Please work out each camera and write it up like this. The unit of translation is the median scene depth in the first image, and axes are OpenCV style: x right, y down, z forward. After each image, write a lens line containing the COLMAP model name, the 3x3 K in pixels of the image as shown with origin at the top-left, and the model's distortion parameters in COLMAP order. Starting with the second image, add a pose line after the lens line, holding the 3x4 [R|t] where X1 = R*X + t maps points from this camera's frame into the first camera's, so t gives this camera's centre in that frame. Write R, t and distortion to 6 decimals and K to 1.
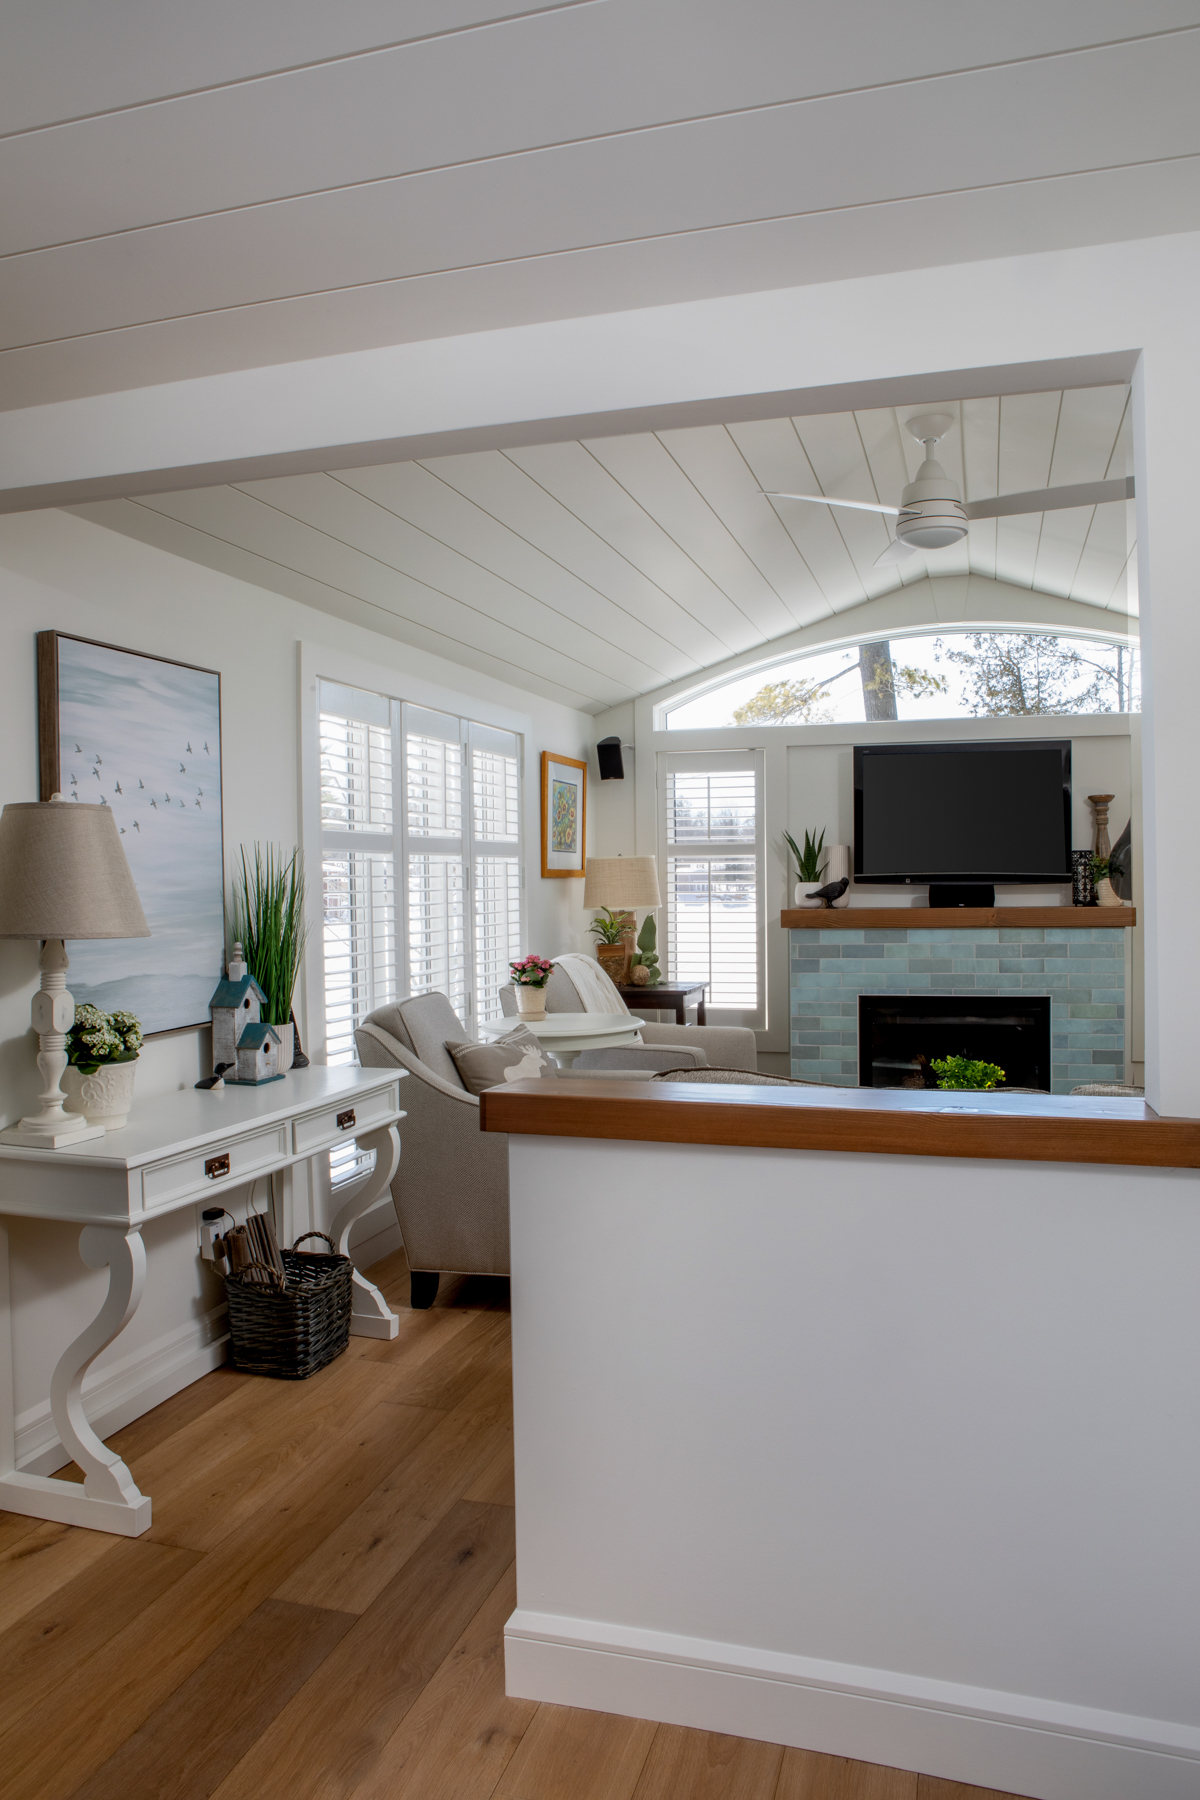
lens RADIAL K [[1264.7, 0, 600.0], [0, 1264.7, 900.0], [0, 0, 1]] dist [-0.000702, -0.000110]
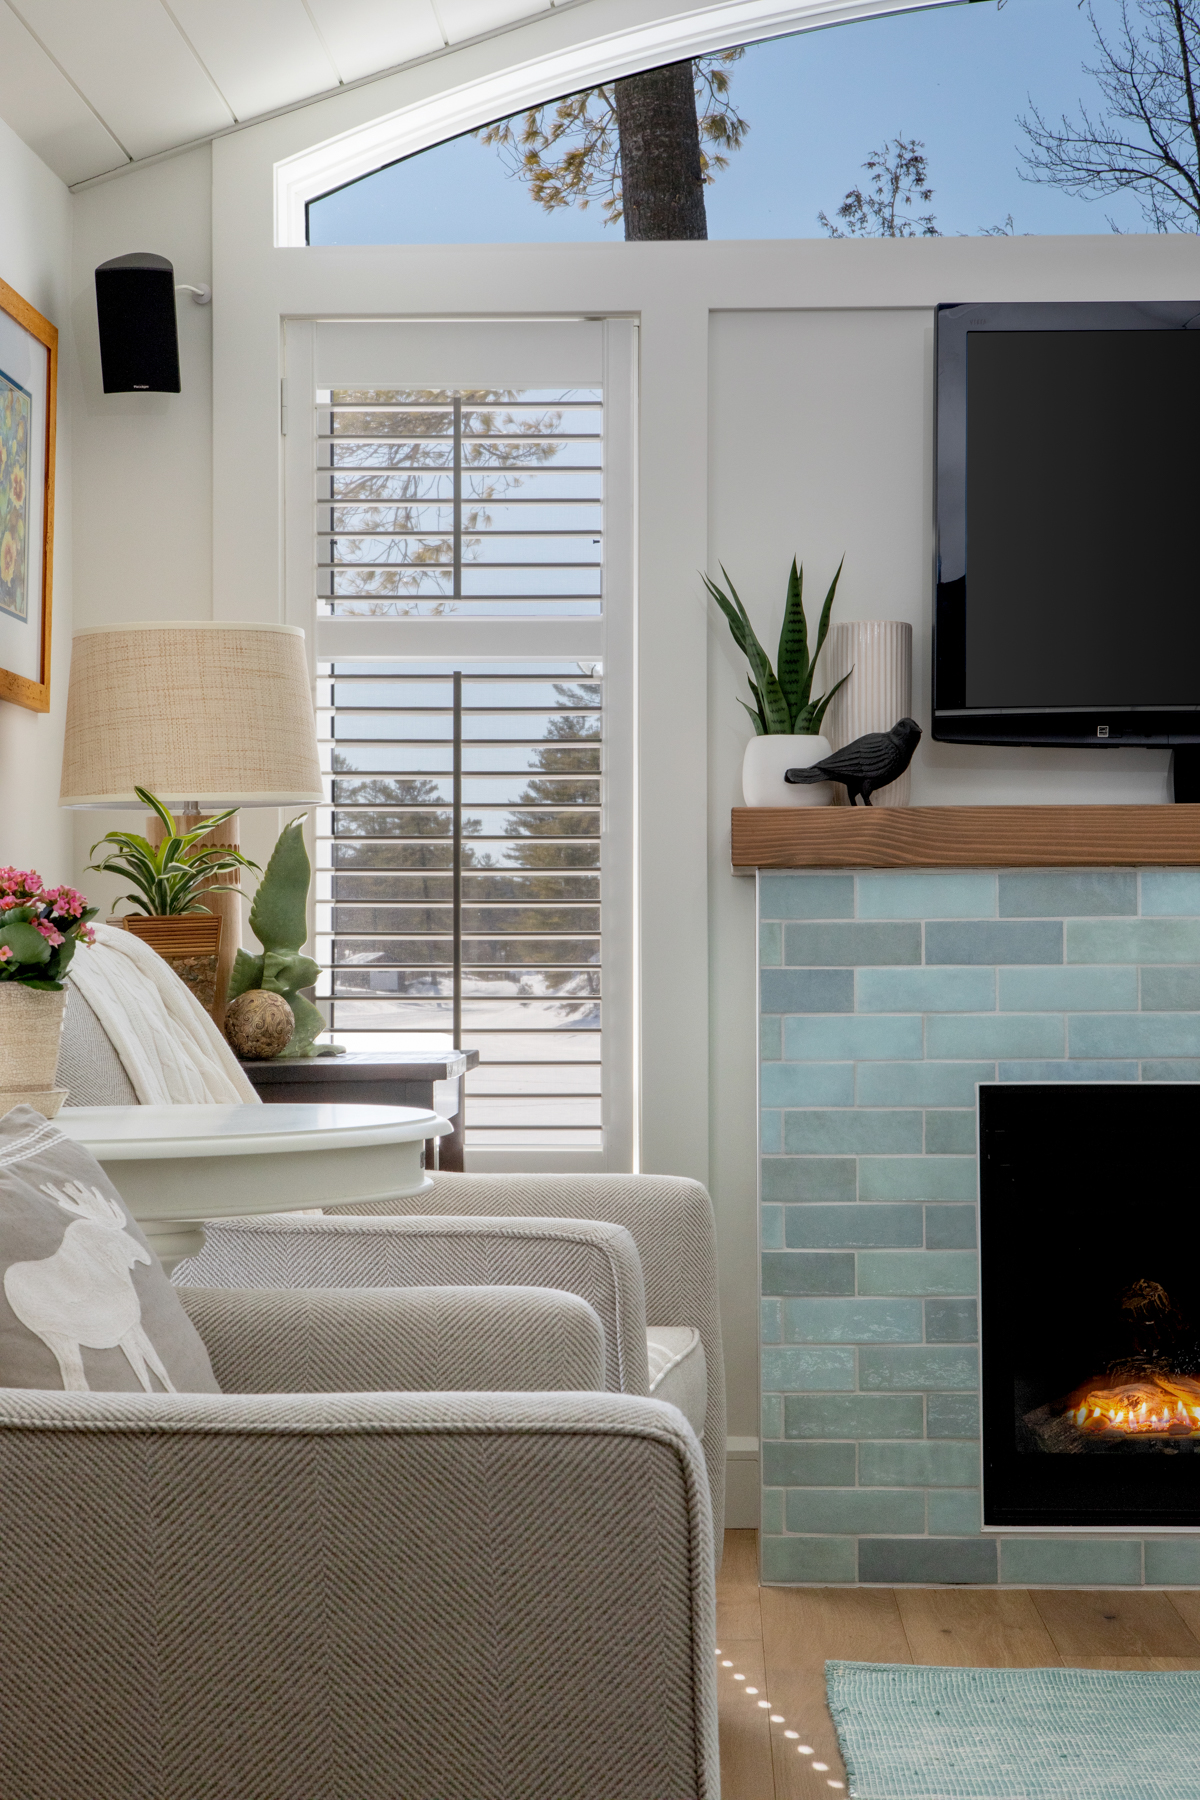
lens RADIAL K [[3180.2, 0, 600.0], [0, 3180.2, 900.0], [0, 0, 1]] dist [0.116689, 0.028866]
pose [[0.970744, 0.015597, 0.239610, -0.070199], [-0.008841, 0.999533, -0.029247, 0.051143], [-0.239955, 0.026273, 0.970429, 0.250859]]
